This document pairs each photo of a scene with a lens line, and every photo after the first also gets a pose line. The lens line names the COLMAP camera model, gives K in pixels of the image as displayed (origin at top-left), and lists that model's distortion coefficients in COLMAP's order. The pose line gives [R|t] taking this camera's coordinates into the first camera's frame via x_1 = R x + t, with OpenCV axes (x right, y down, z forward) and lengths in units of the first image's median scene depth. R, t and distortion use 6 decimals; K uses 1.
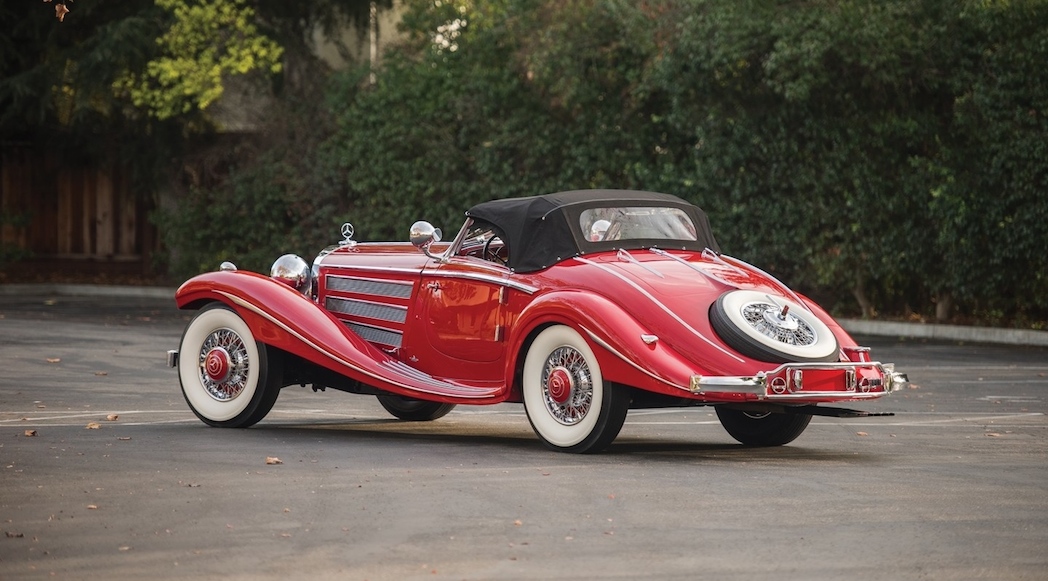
lens RADIAL K [[4764.6, 0, 524.7], [0, 4764.6, 289.6], [0, 0, 1]] dist [2.127121, 0.000000]
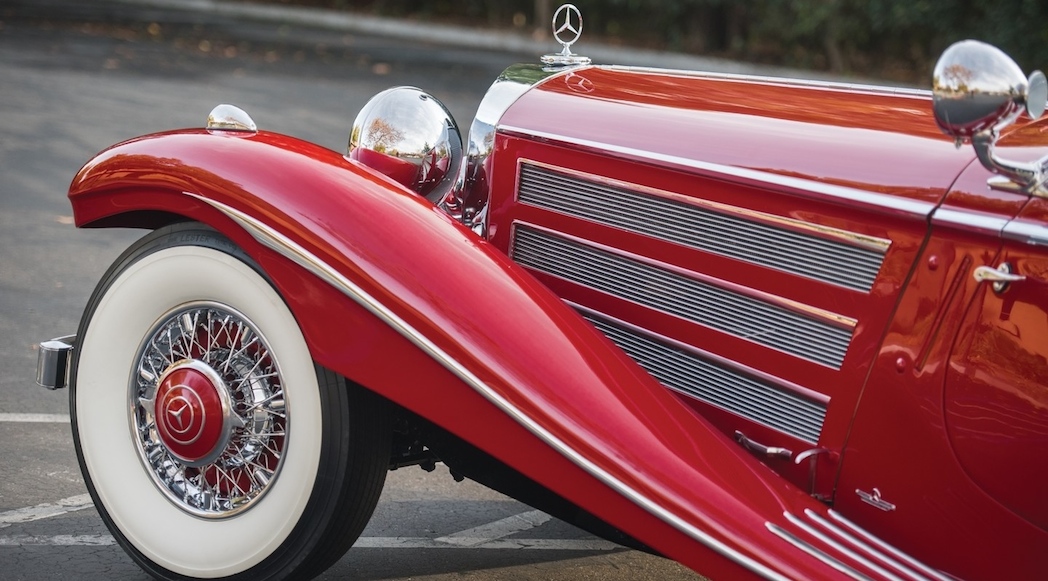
lens RADIAL K [[3058.2, 0, 523.8], [0, 3058.2, 291.6], [0, 0, 1]] dist [0.492725, 0.000000]
pose [[0.994188, 0.042704, 0.098828, -0.062346], [-0.053348, 0.992752, 0.107694, -0.017182], [-0.093513, -0.112340, 0.989260, 0.785197]]
